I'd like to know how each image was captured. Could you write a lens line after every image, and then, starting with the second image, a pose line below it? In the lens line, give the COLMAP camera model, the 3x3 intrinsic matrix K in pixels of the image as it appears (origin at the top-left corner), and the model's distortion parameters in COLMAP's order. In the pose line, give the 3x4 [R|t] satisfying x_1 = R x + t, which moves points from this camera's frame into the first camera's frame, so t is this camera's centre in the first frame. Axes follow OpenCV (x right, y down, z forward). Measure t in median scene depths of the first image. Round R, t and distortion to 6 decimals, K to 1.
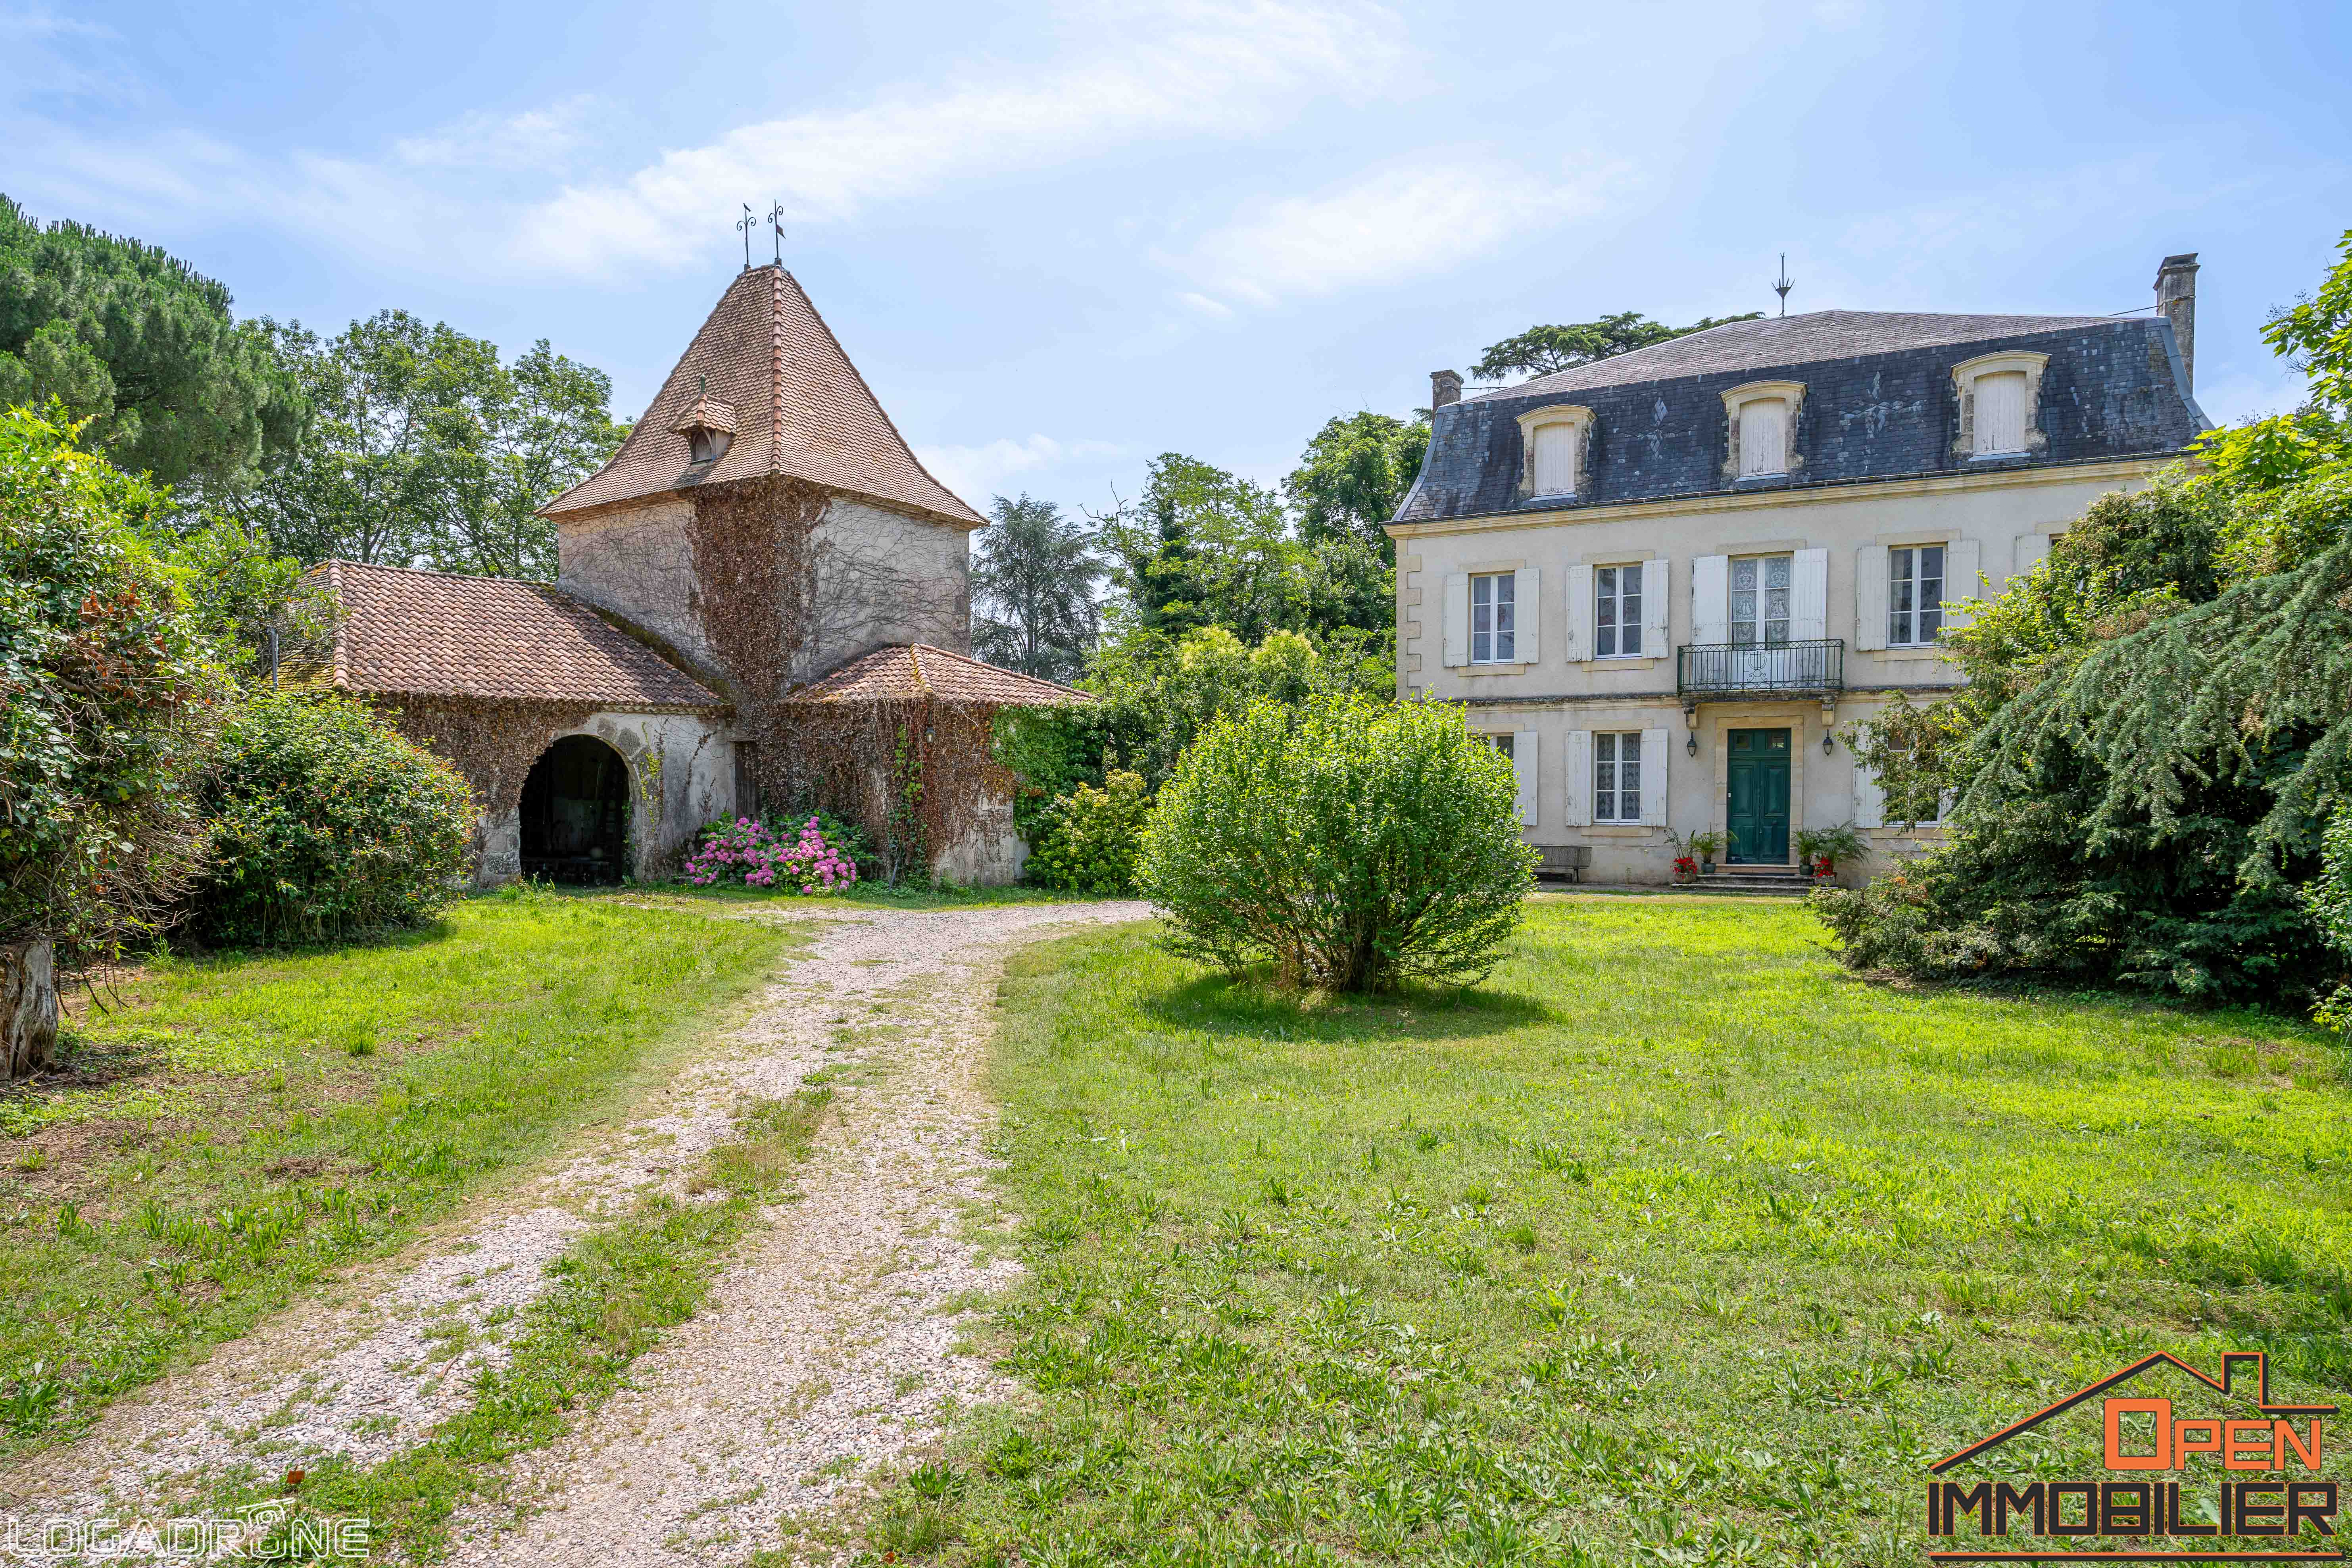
lens RADIAL K [[1456.7, 0, 1150.7], [0, 1456.7, 851.7], [0, 0, 1]] dist [0.008596, 0.002150]
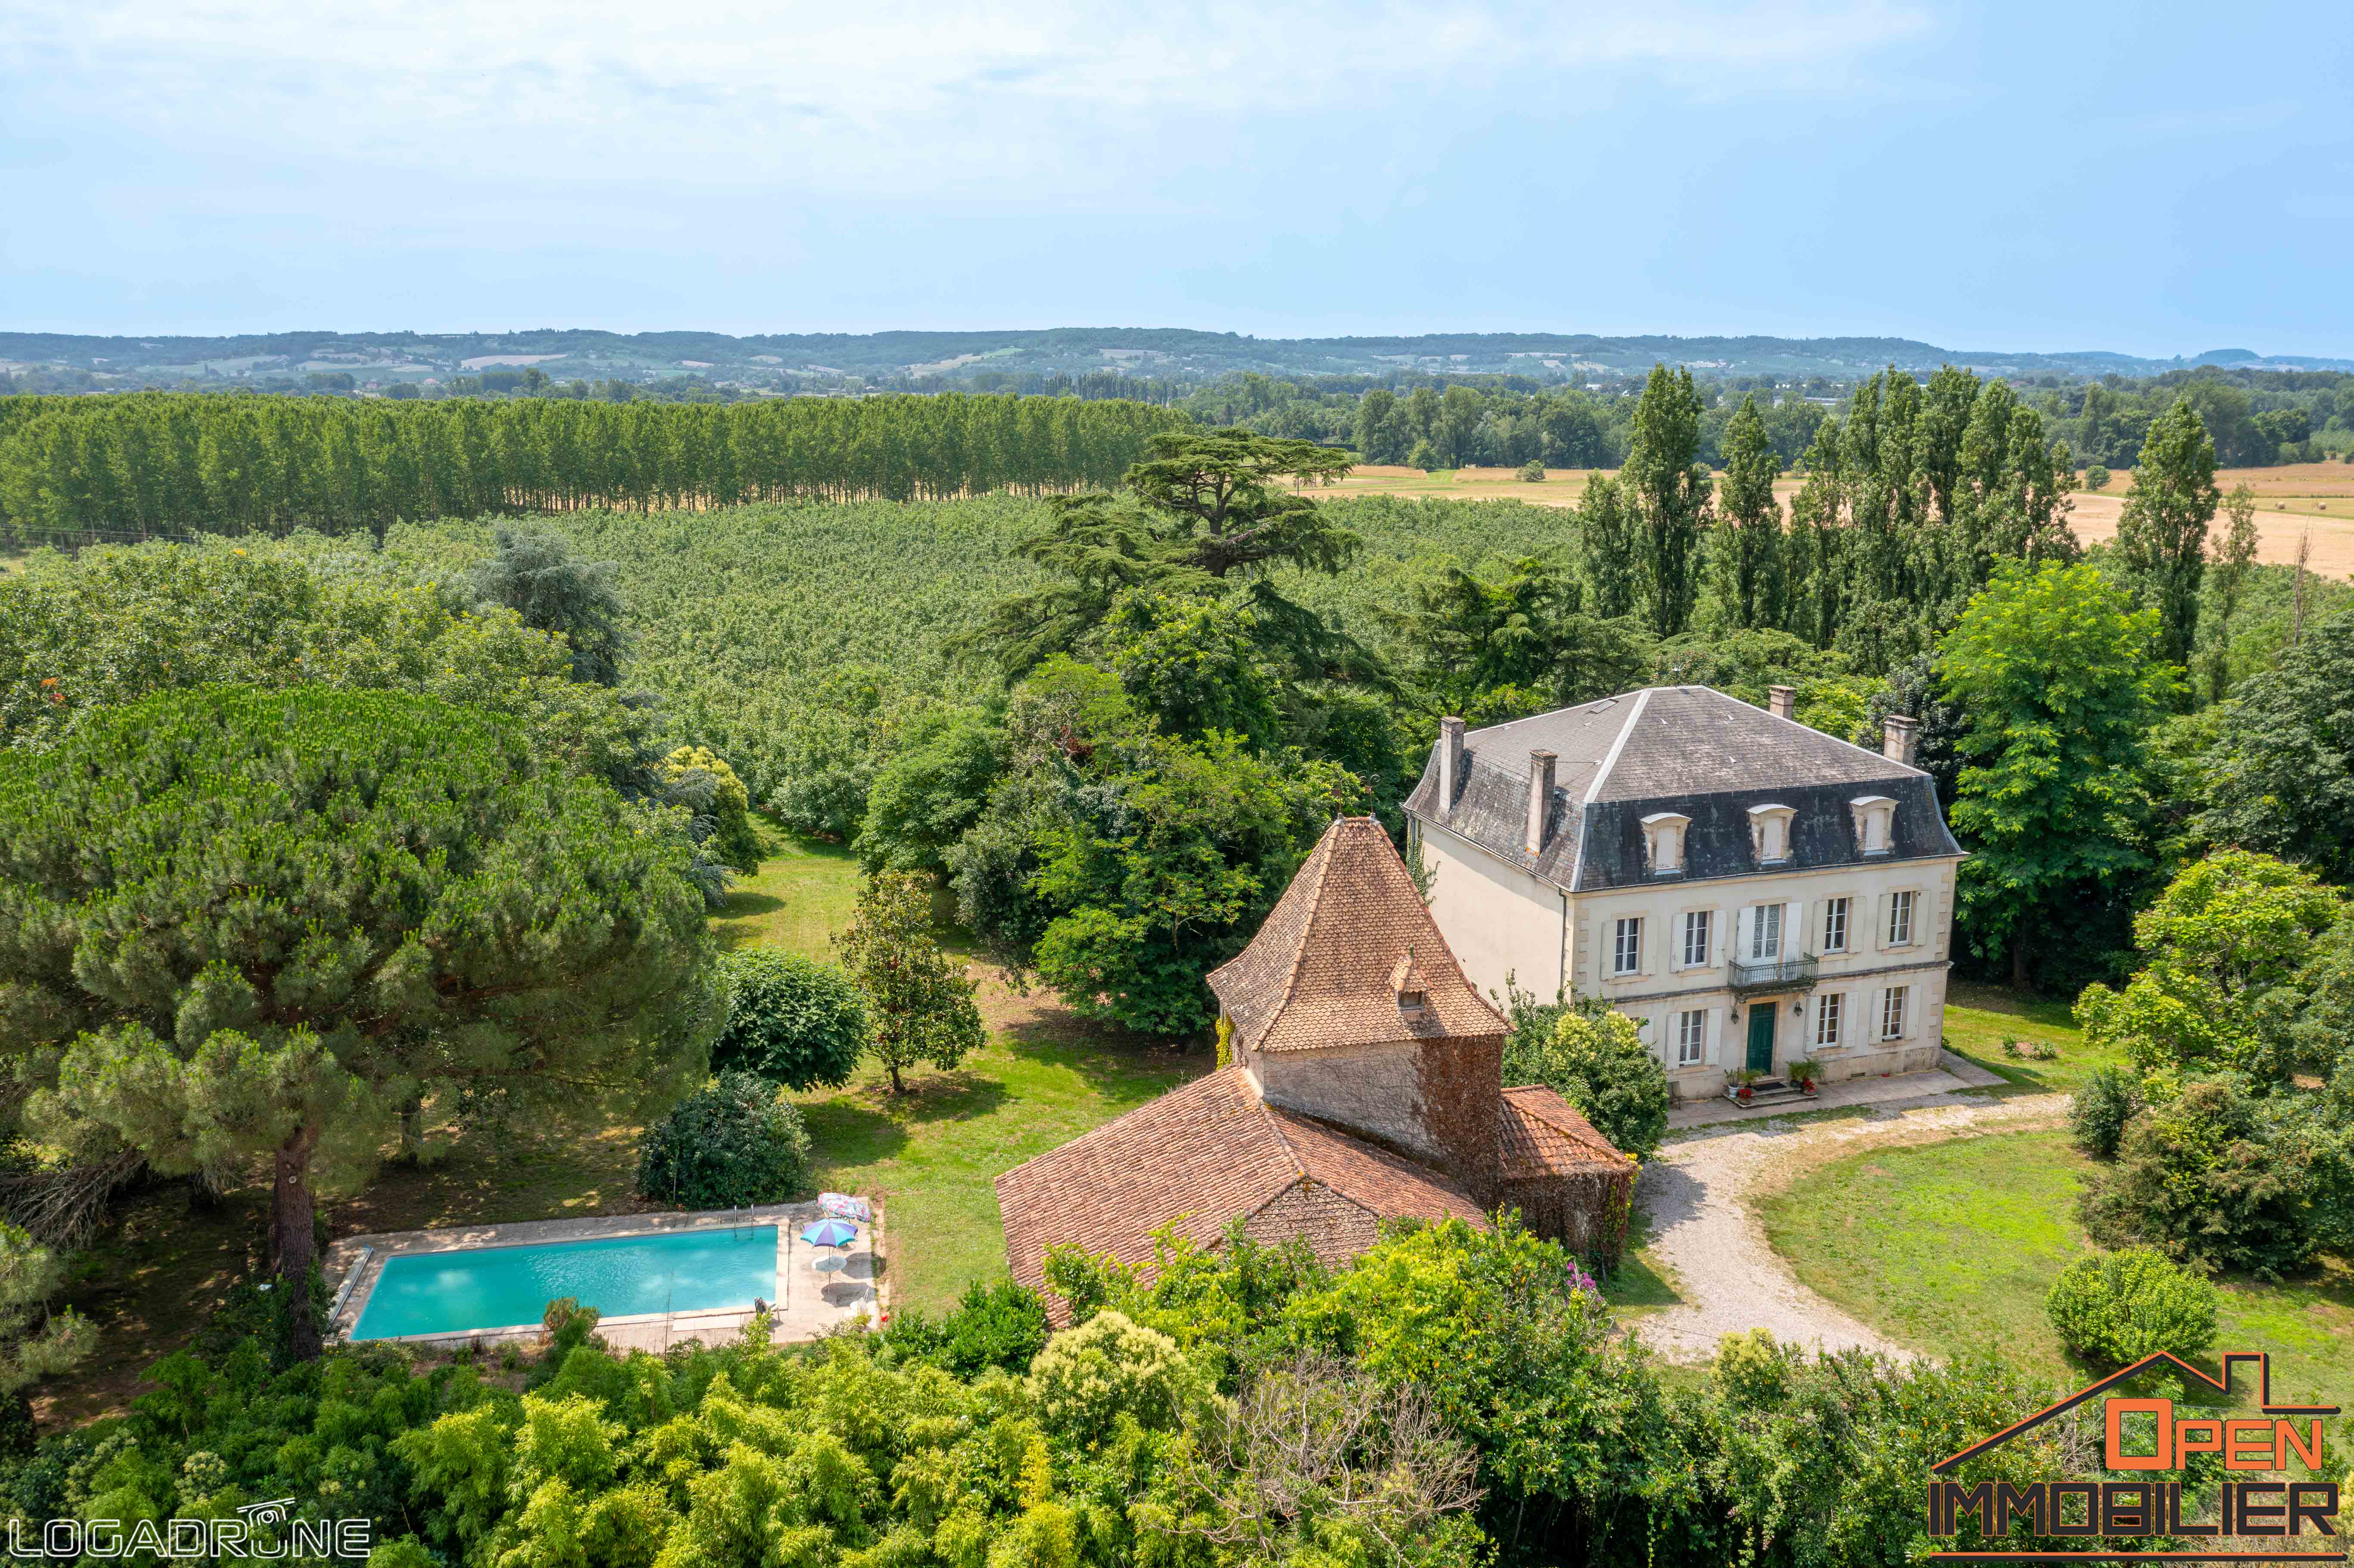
lens RADIAL K [[1922.4, 0, 1177.0], [0, 1922.4, 784.0], [0, 0, 1]] dist [0.014532, 0.005982]
pose [[0.722239, -0.144286, 0.676426, -1.591096], [0.032419, 0.983986, 0.175276, -0.766308], [-0.690883, -0.104662, 0.715350, -0.109151]]
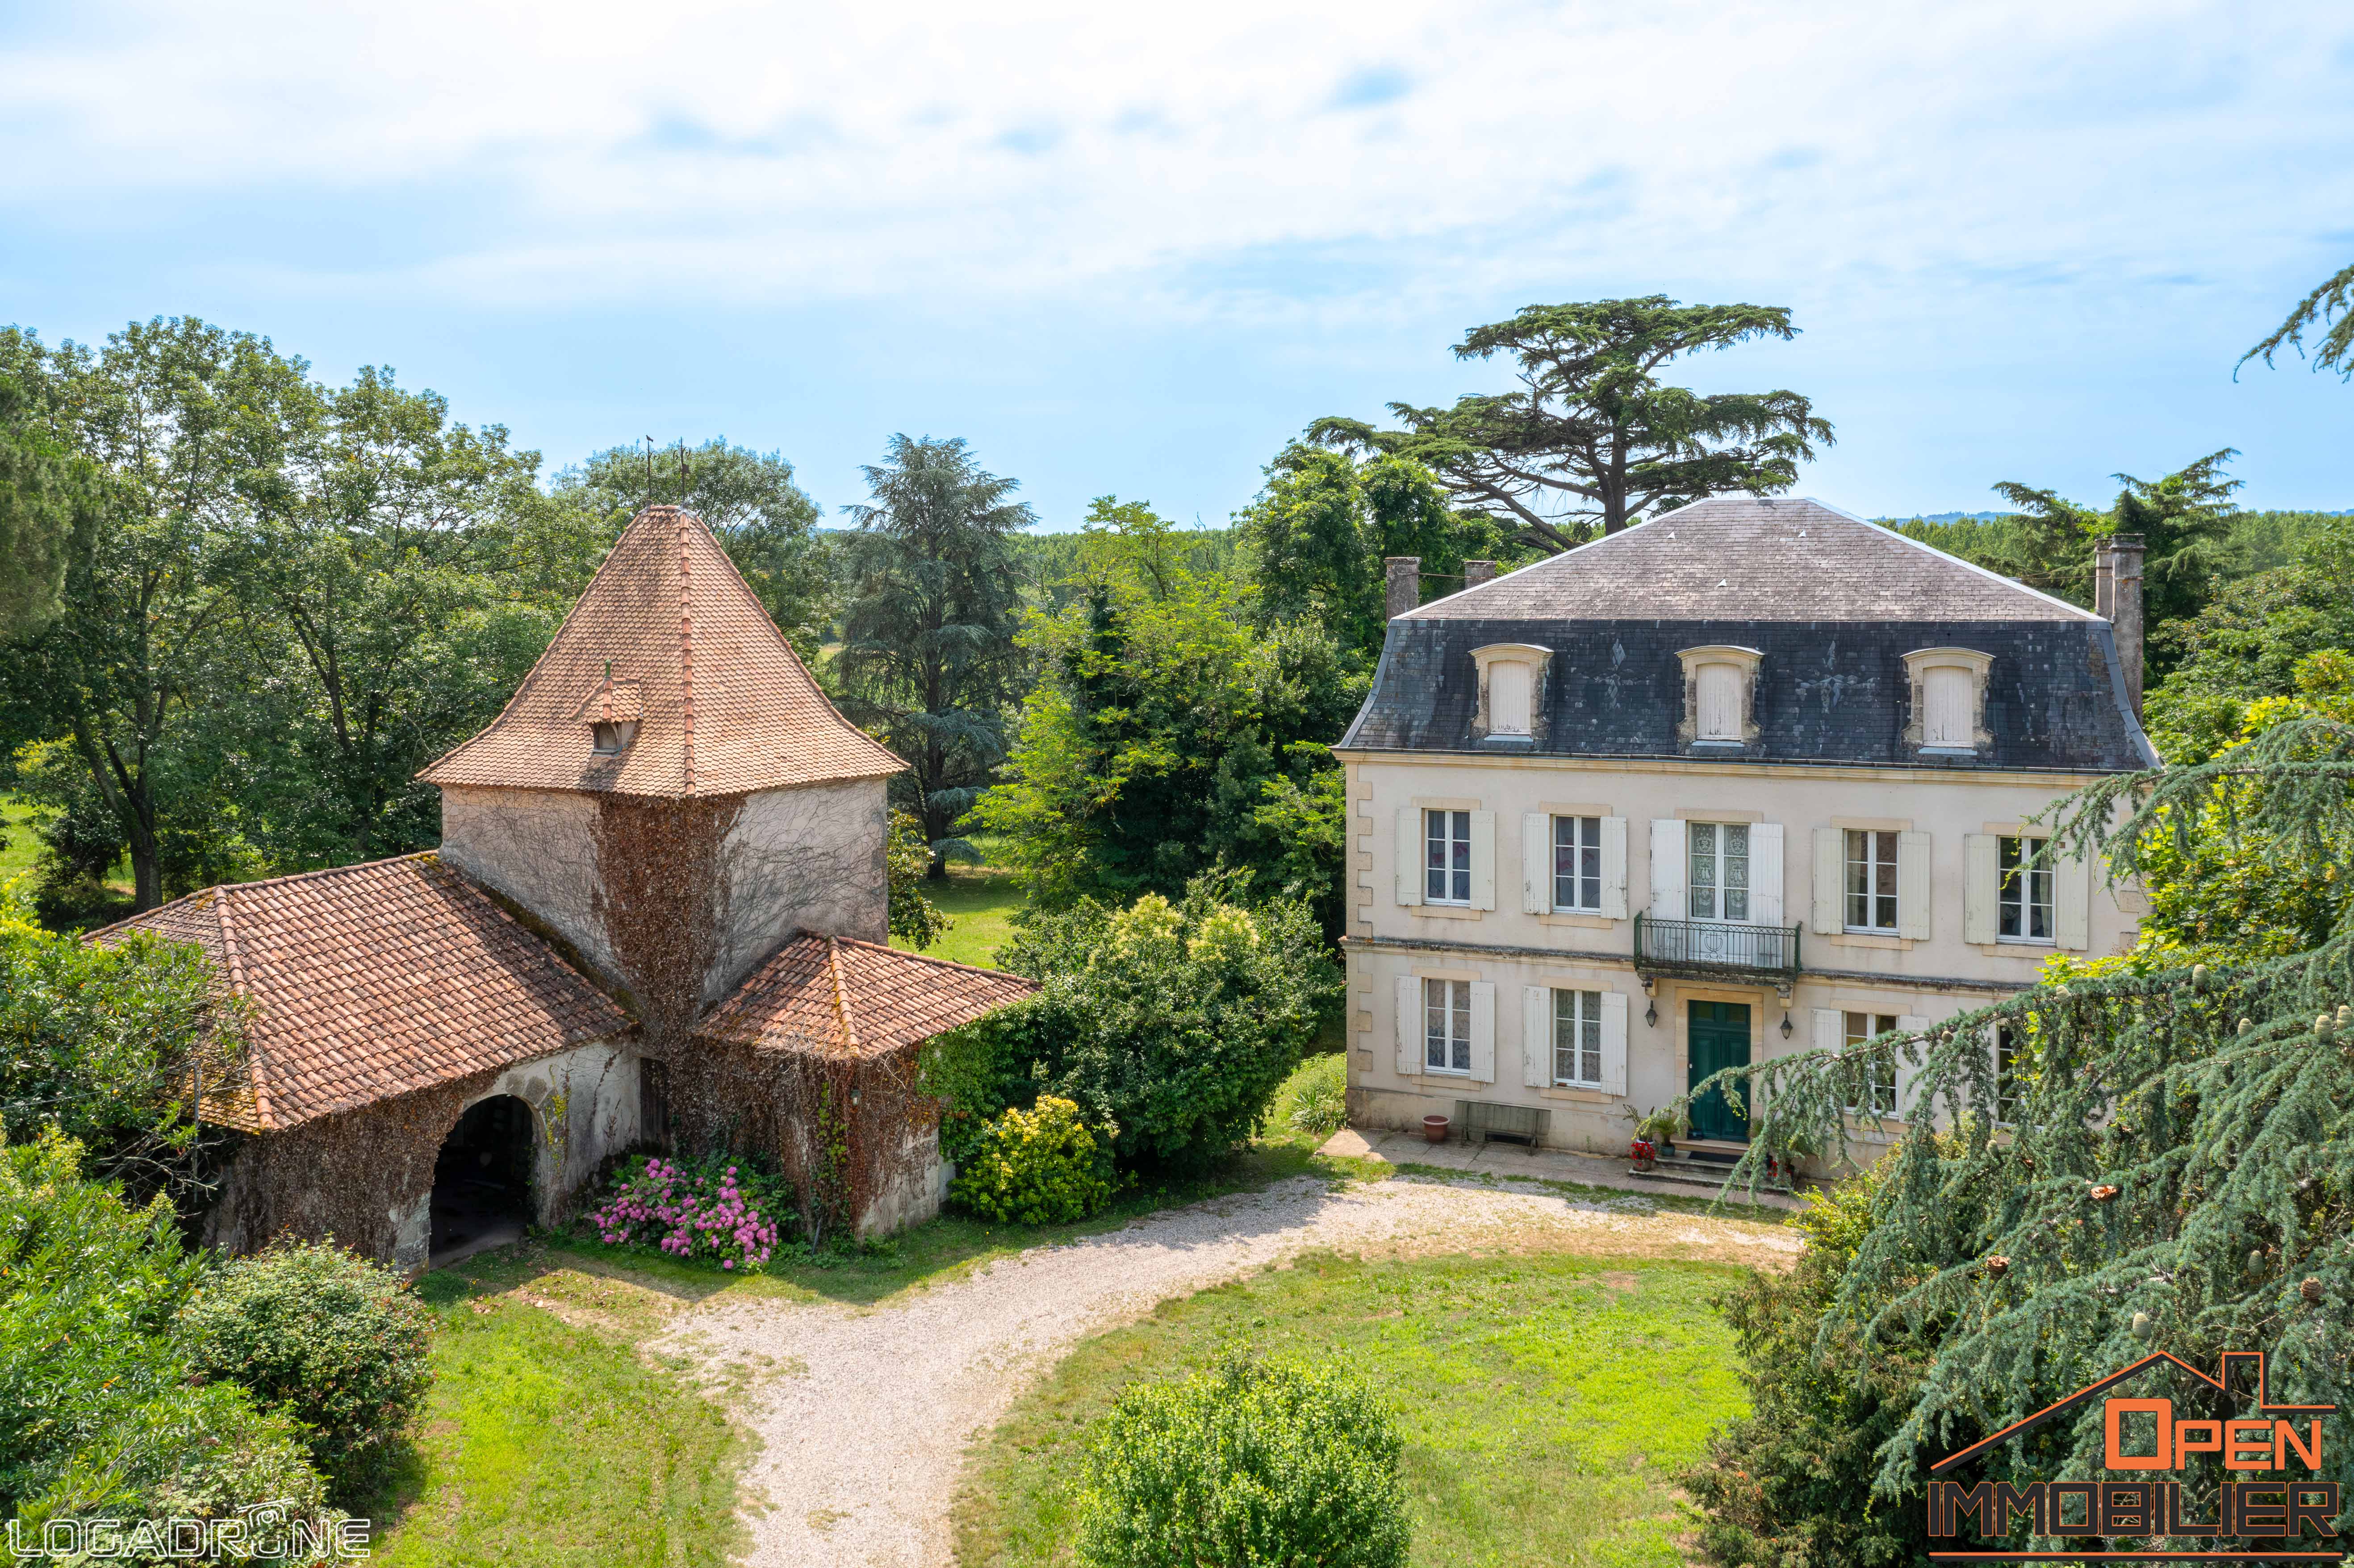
lens RADIAL K [[1908.4, 0, 1174.1], [0, 1908.4, 635.9], [0, 0, 1]] dist [-0.000538, 0.000147]
pose [[0.998683, 0.001814, 0.051275, -0.004335], [-0.000573, 0.999707, -0.024218, -0.299678], [-0.051304, 0.024157, 0.998391, -0.241845]]
